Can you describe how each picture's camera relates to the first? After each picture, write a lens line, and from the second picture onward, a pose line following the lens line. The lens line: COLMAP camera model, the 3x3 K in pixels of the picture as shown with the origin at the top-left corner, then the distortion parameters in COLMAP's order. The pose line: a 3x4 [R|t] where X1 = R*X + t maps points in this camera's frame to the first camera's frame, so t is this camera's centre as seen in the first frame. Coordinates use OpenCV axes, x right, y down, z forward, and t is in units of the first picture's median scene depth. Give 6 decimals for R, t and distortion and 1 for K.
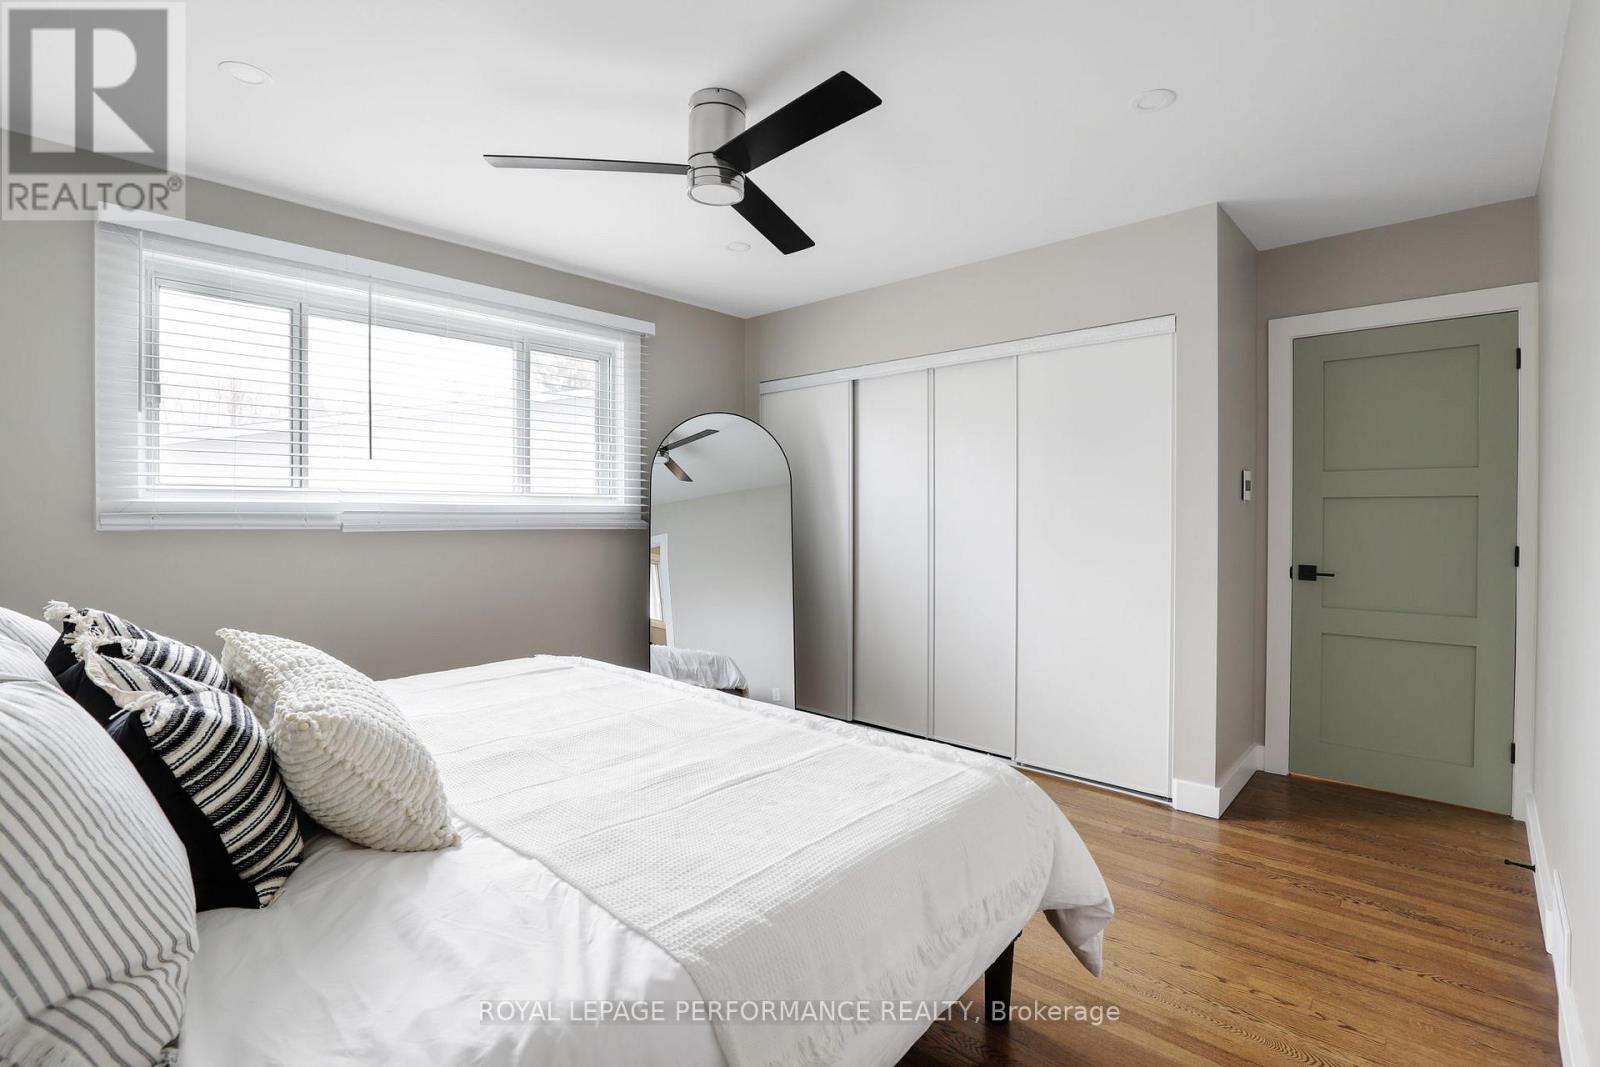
lens RADIAL K [[750.0, 0, 800.0], [0, 750.0, 533.5], [0, 0, 1]] dist [-0.027721, 0.000701]
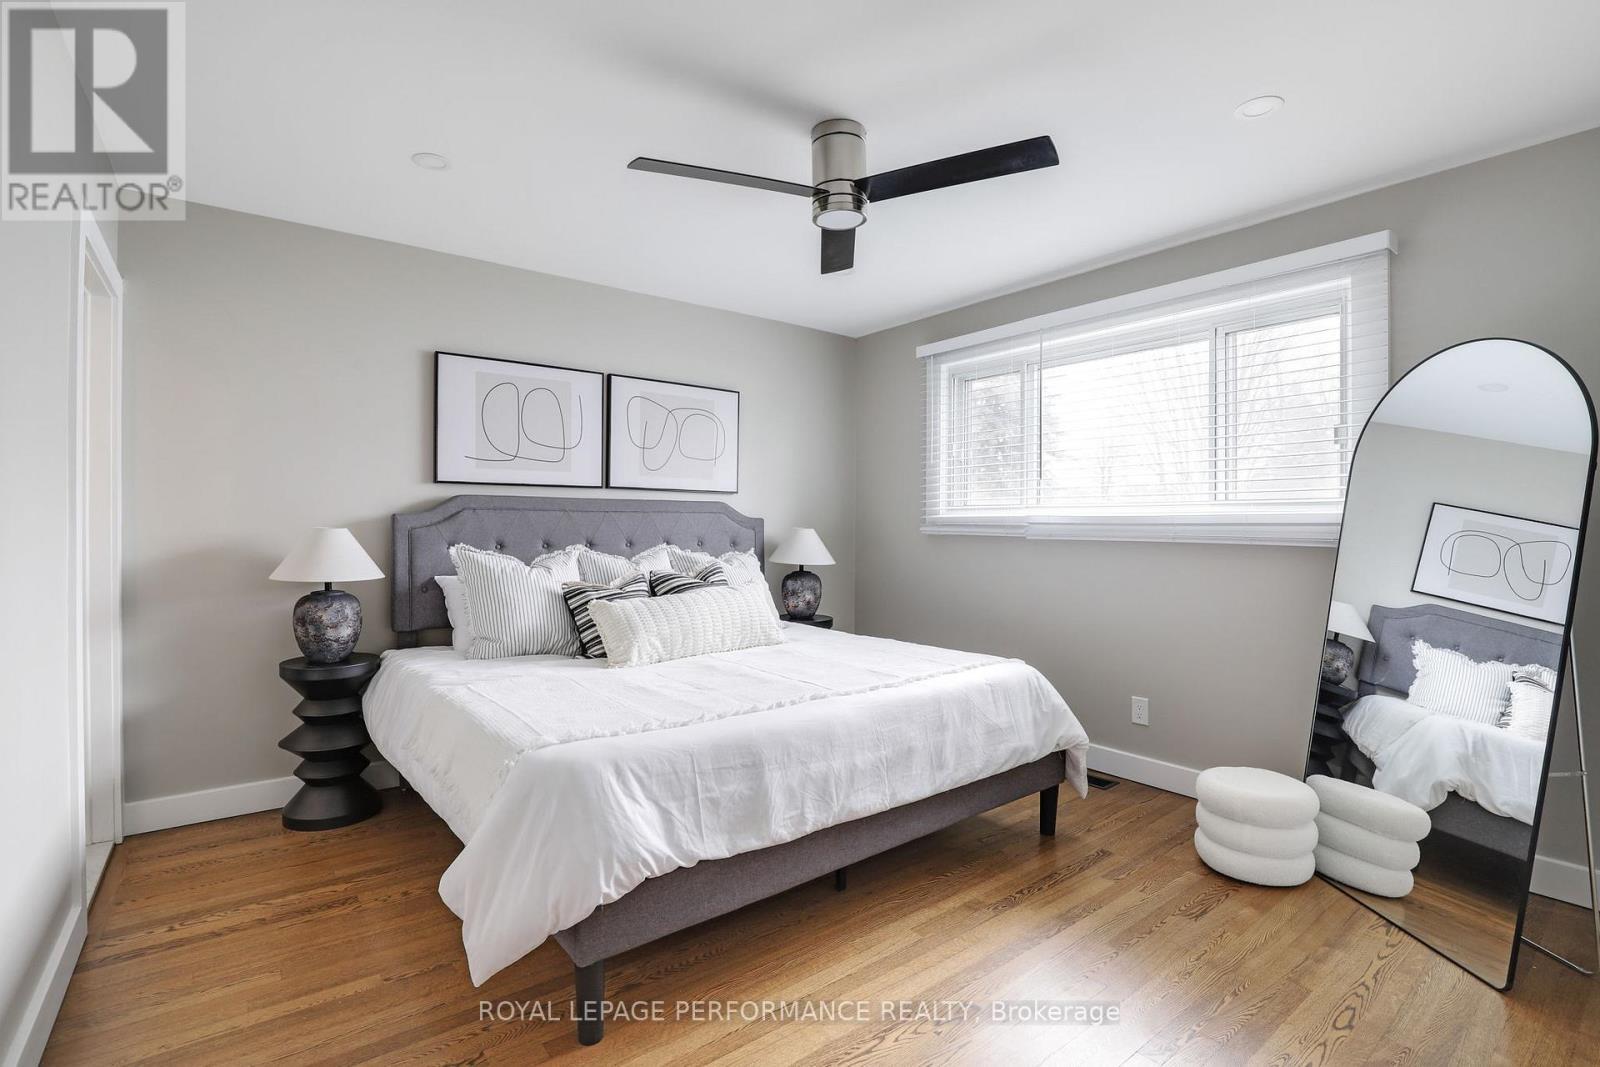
lens RADIAL K [[750.0, 0, 800.0], [0, 750.0, 533.5], [0, 0, 1]] dist [-0.027721, 0.000701]
pose [[-0.184149, 0.014344, -0.982794, 0.697510], [-0.026234, 0.999466, 0.019503, -0.026769], [0.982548, 0.029375, -0.183674, 0.849024]]
